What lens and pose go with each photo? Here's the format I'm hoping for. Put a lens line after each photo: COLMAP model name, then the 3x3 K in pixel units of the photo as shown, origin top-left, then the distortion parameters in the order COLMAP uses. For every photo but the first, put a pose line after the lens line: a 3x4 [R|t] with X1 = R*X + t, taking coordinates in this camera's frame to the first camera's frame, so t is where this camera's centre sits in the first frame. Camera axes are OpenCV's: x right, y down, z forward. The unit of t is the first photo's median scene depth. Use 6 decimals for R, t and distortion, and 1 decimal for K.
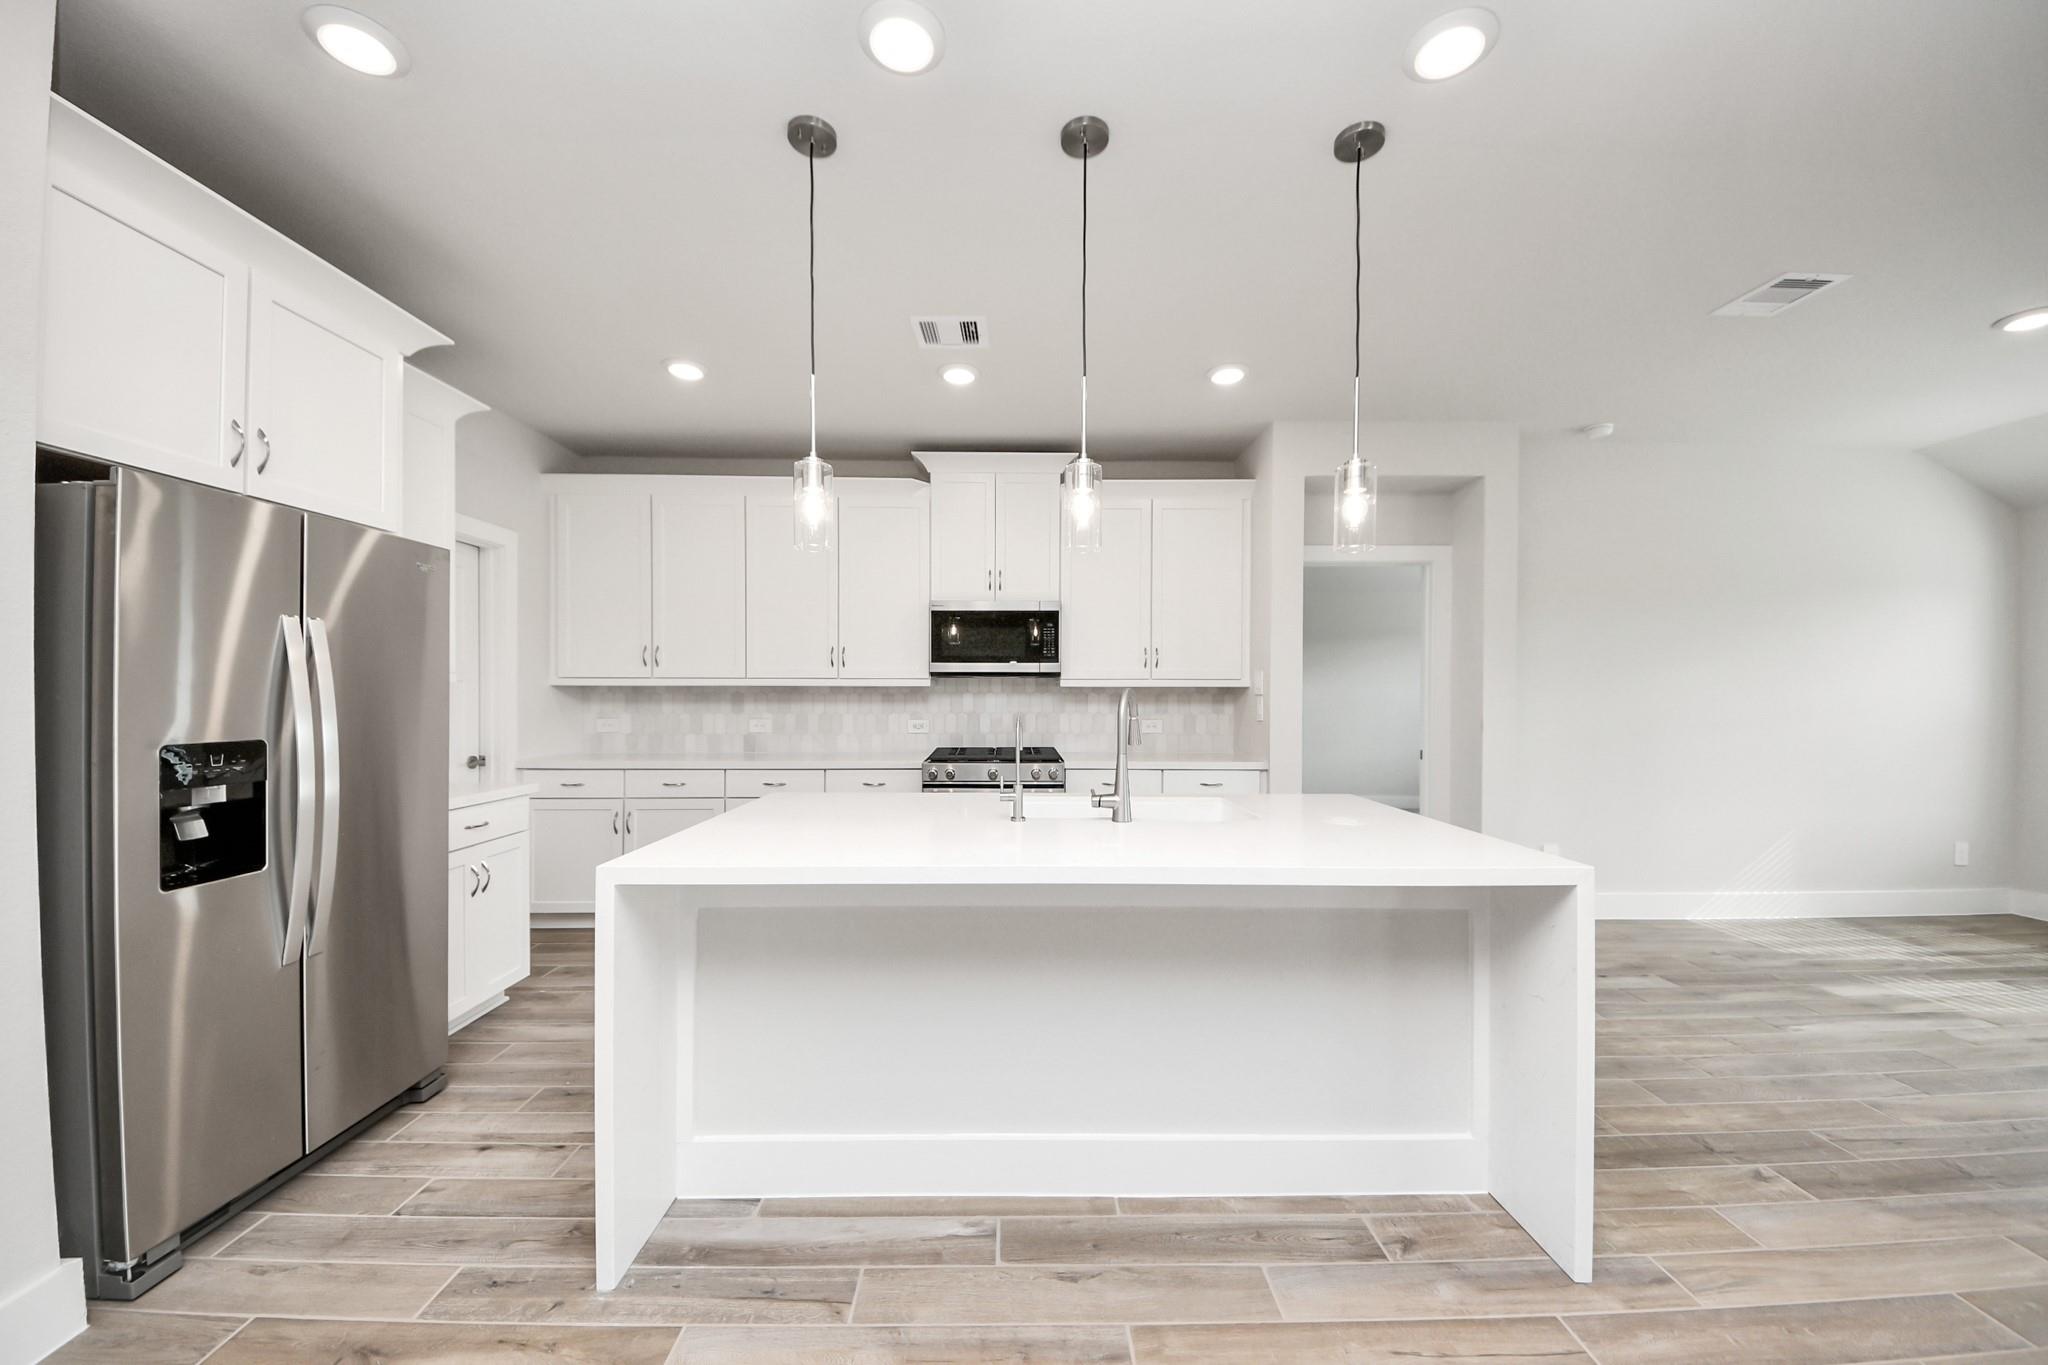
lens RADIAL K [[741.4, 0, 1027.3], [0, 741.4, 683.1], [0, 0, 1]] dist [0.002363, -0.008001]
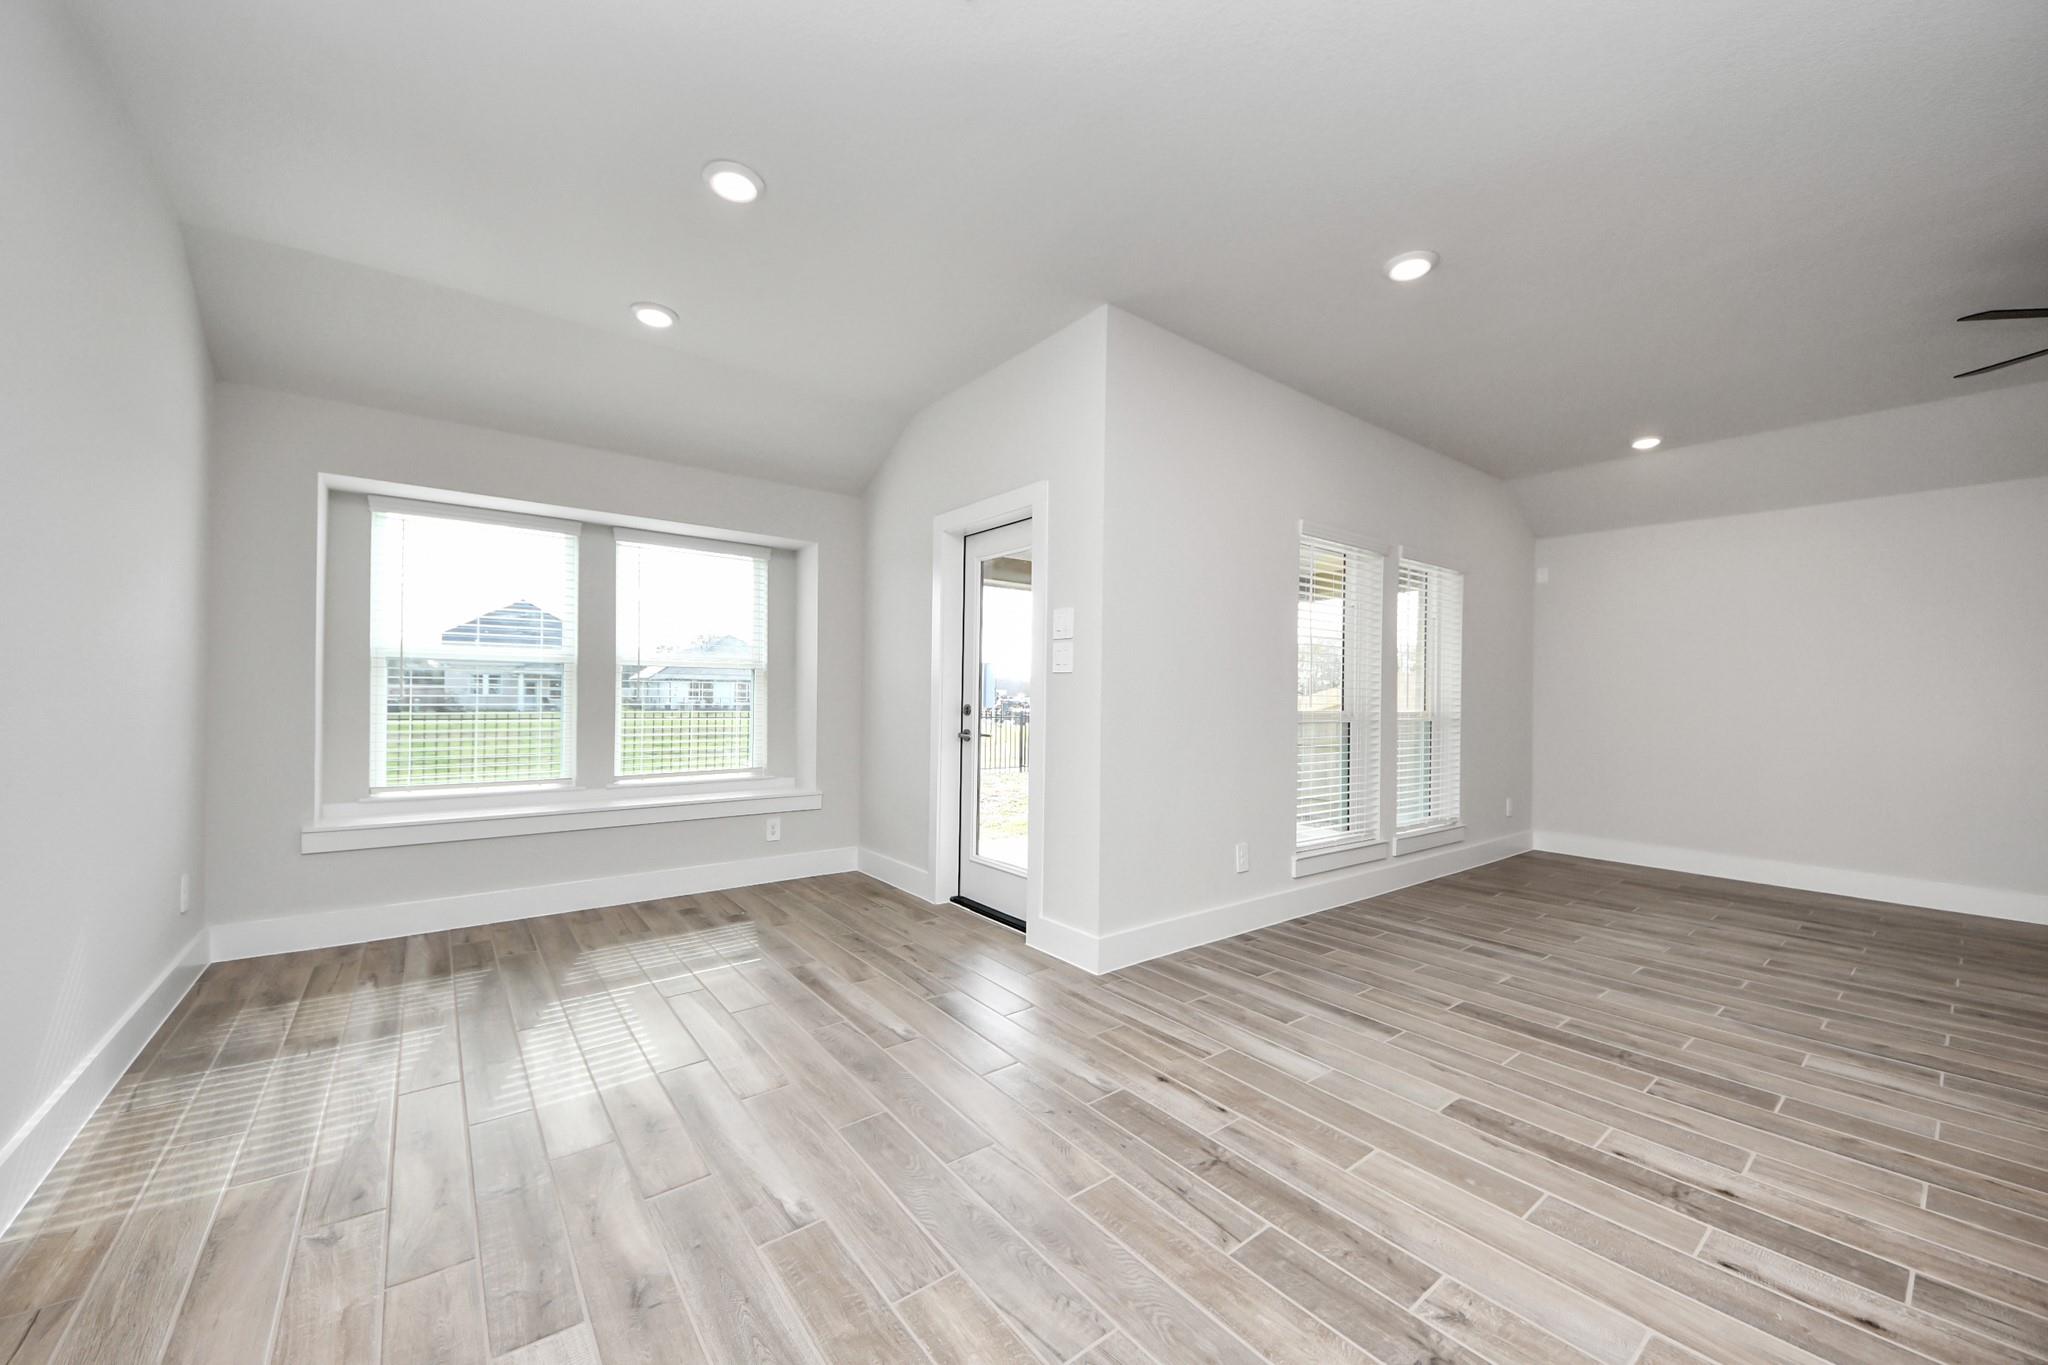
lens RADIAL K [[741.4, 0, 1011.2], [0, 741.4, 720.2], [0, 0, 1]] dist [0.002363, -0.008001]
pose [[-0.591902, -0.043666, 0.804826, 0.487284], [-0.024070, 0.999044, 0.036501, 0.059967], [-0.805651, 0.002233, -0.592387, 1.199352]]
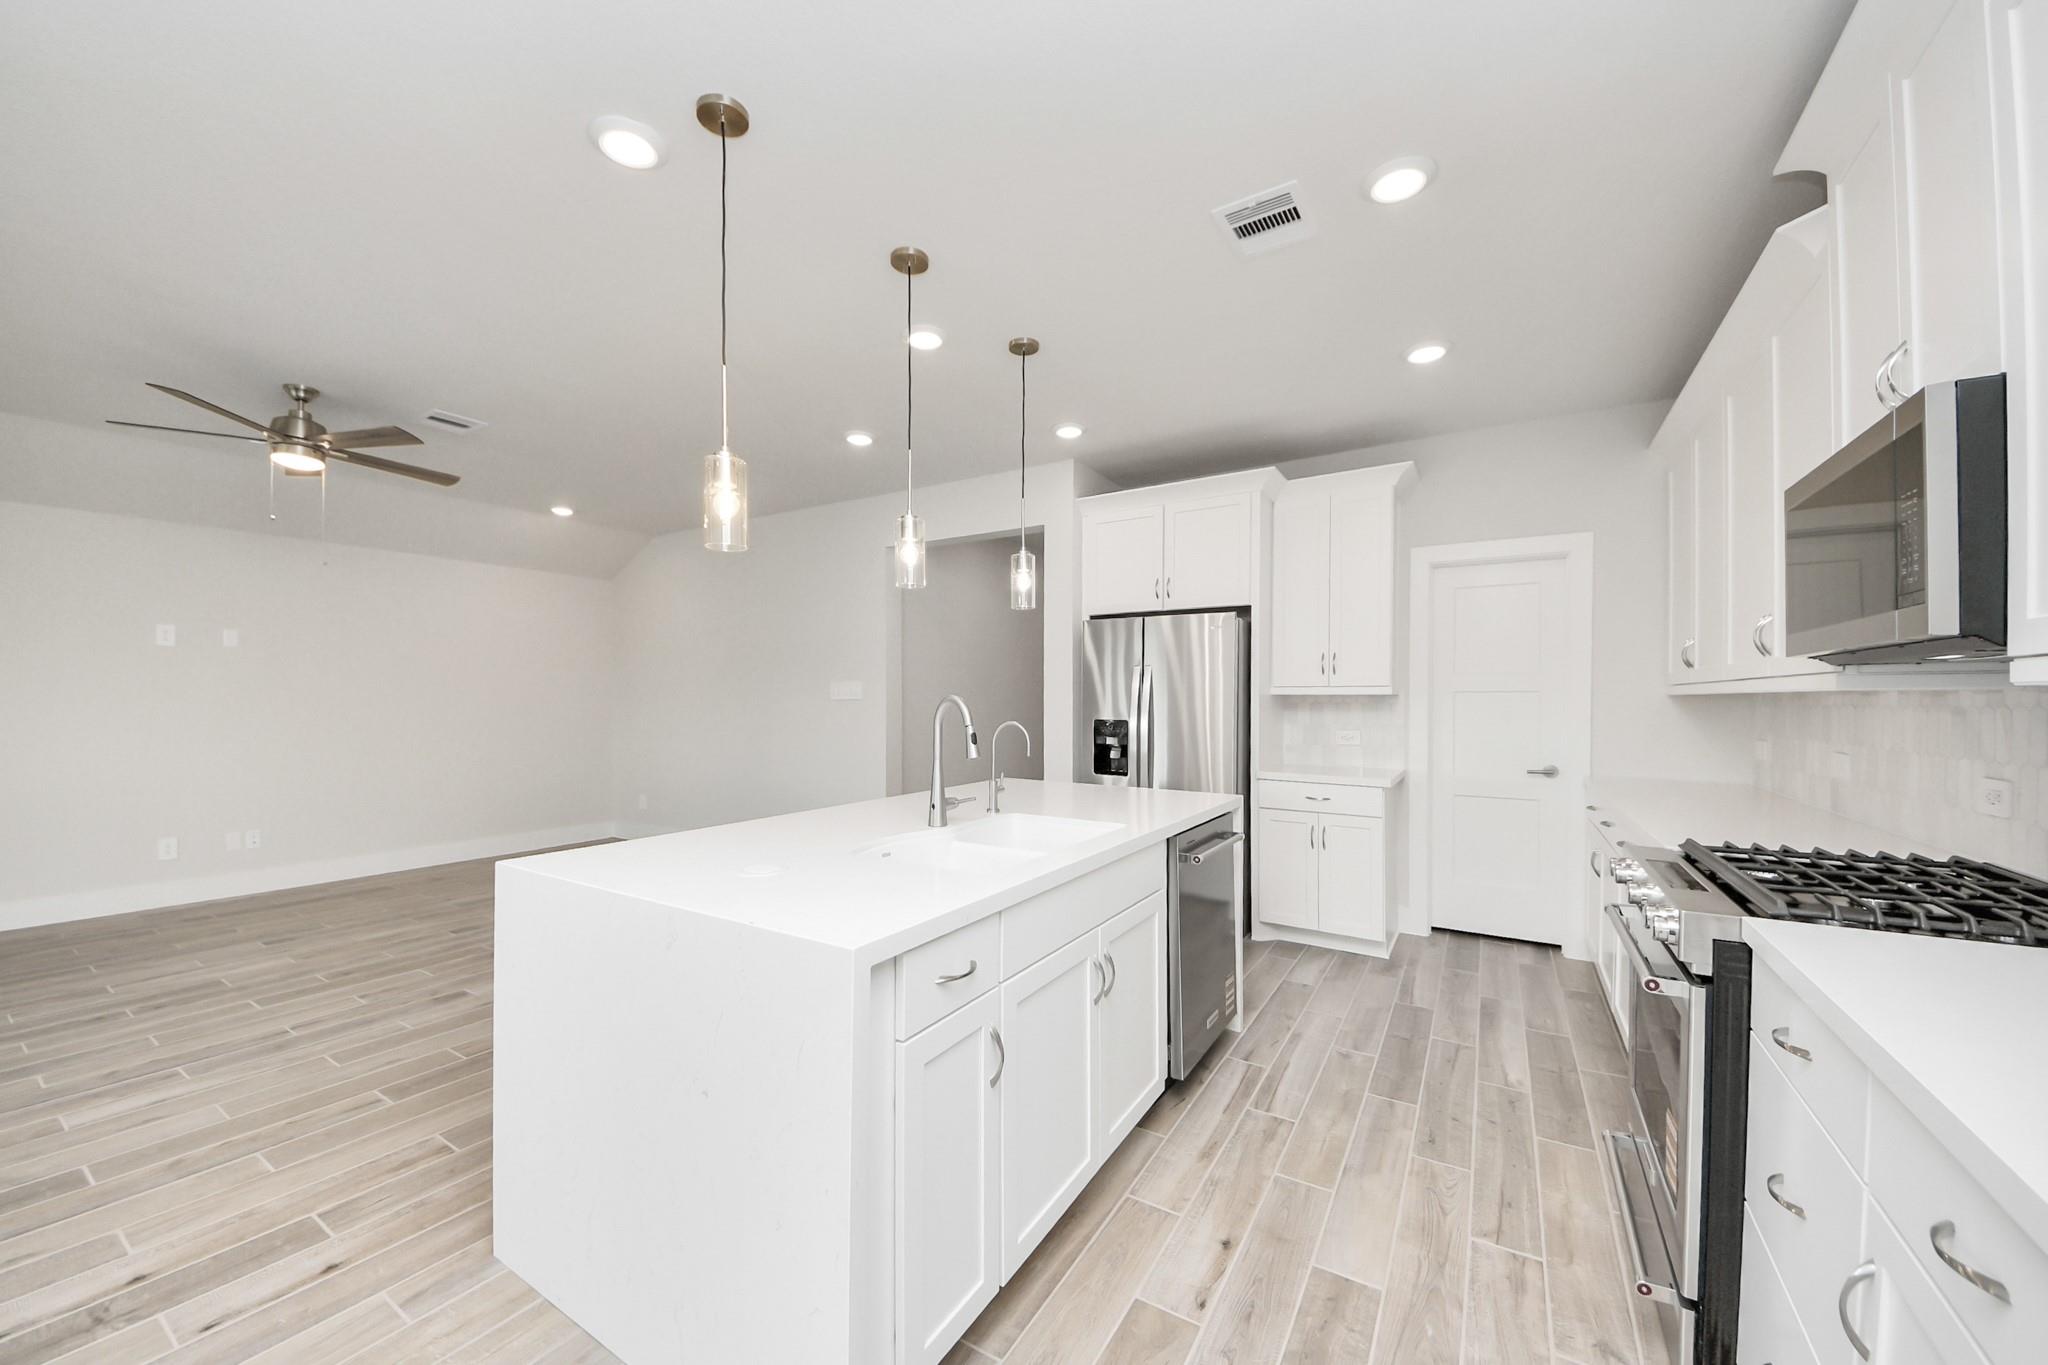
lens RADIAL K [[778.0, 0, 1019.2], [0, 778.0, 695.9], [0, 0, 1]] dist [-0.011373, -0.005532]
pose [[-0.538579, -0.002750, -0.842571, 0.728557], [0.004893, 0.999968, -0.006391, 0.013898], [0.842561, -0.007564, -0.538548, 1.251435]]
